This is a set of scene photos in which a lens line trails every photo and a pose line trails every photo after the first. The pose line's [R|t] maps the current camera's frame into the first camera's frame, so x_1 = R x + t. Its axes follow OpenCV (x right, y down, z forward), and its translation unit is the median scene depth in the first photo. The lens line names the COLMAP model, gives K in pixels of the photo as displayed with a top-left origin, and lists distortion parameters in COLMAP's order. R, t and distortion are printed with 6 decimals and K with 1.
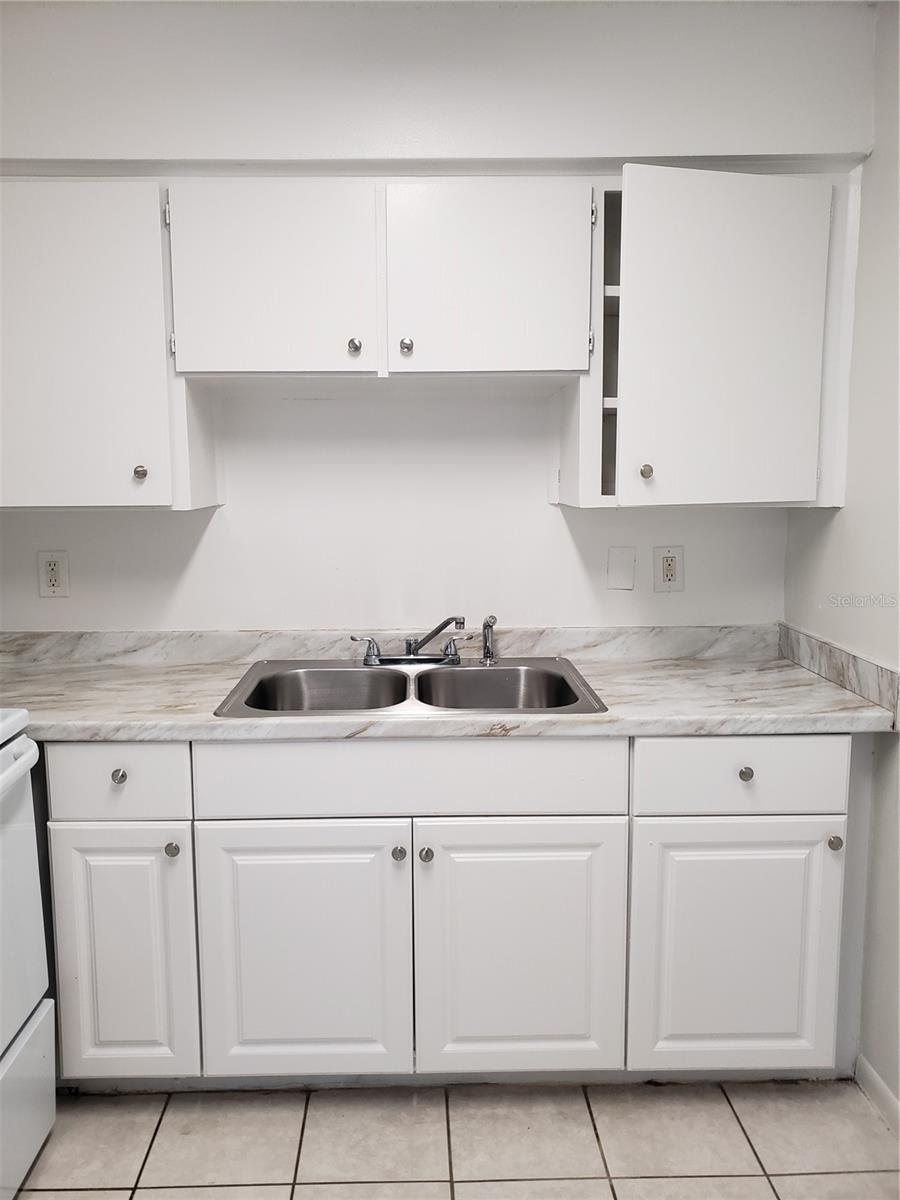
lens RADIAL K [[922.9, 0, 428.0], [0, 922.9, 592.2], [0, 0, 1]] dist [0.051414, -0.033343]
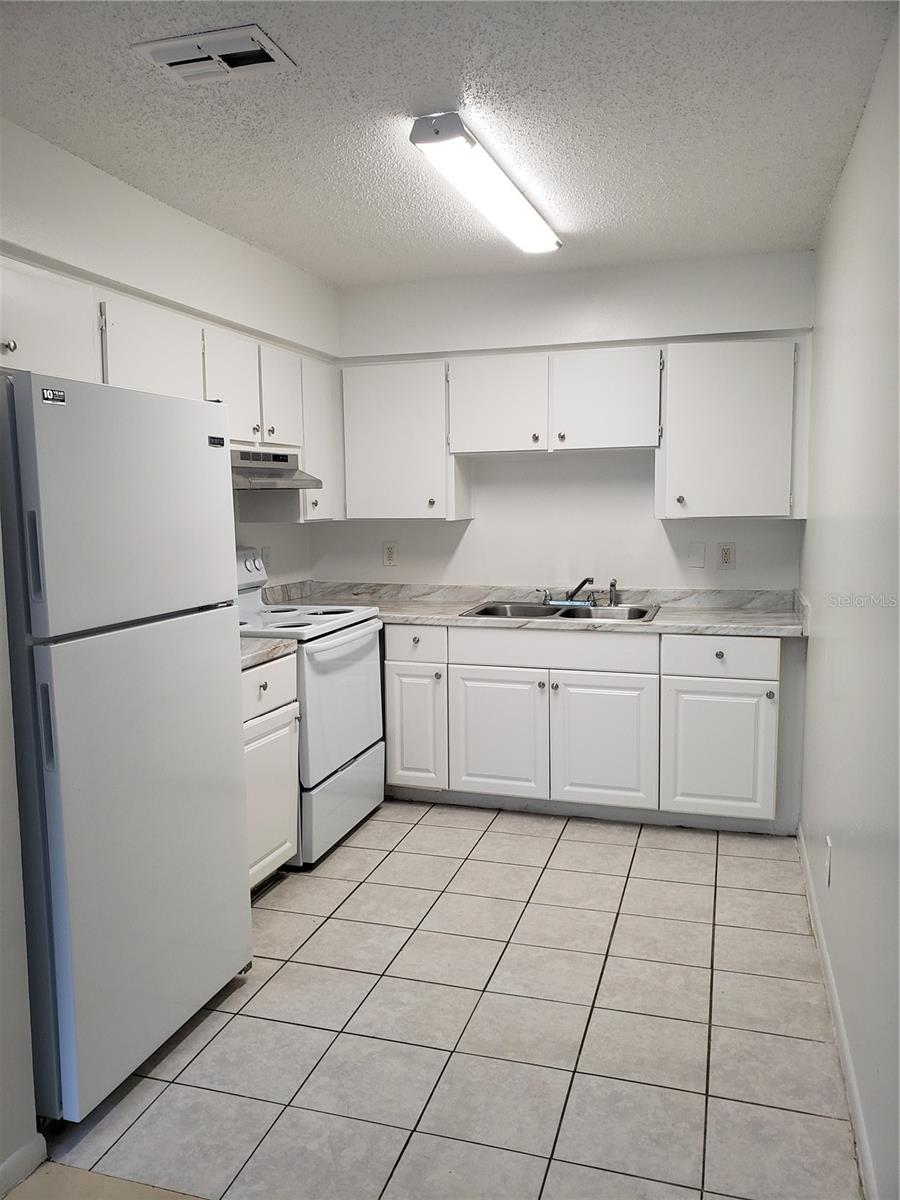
lens RADIAL K [[922.9, 0, 430.6], [0, 922.9, 599.7], [0, 0, 1]] dist [0.051414, -0.033343]
pose [[0.944869, 0.030506, -0.326023, 0.377592], [-0.037372, 0.999192, -0.014815, 0.124083], [0.325308, 0.026182, 0.945246, -0.972483]]
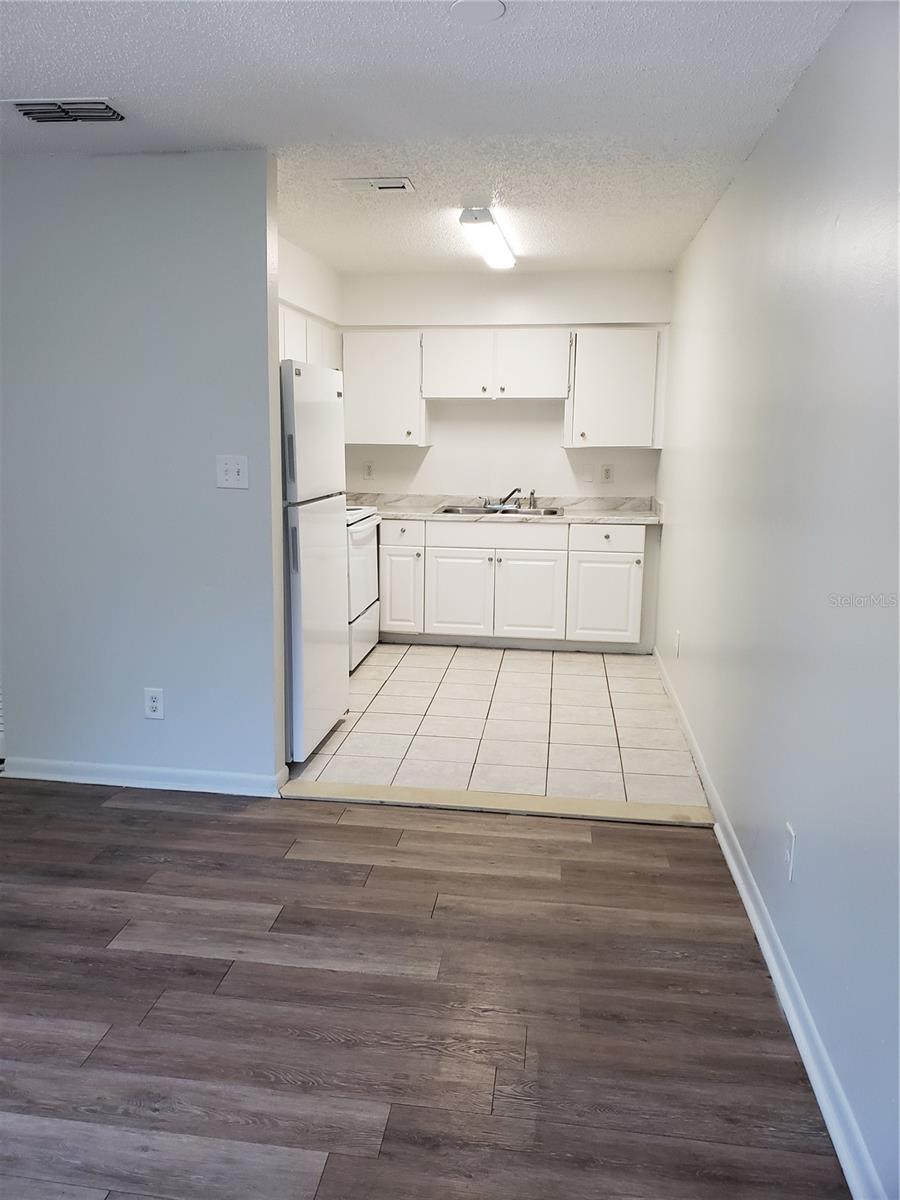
lens RADIAL K [[922.9, 0, 413.0], [0, 922.9, 597.4], [0, 0, 1]] dist [0.051414, -0.033343]
pose [[0.983465, 0.044705, -0.175493, 0.243378], [-0.036451, 0.998085, 0.049978, 0.249729], [0.177391, -0.042755, 0.983211, -1.937387]]
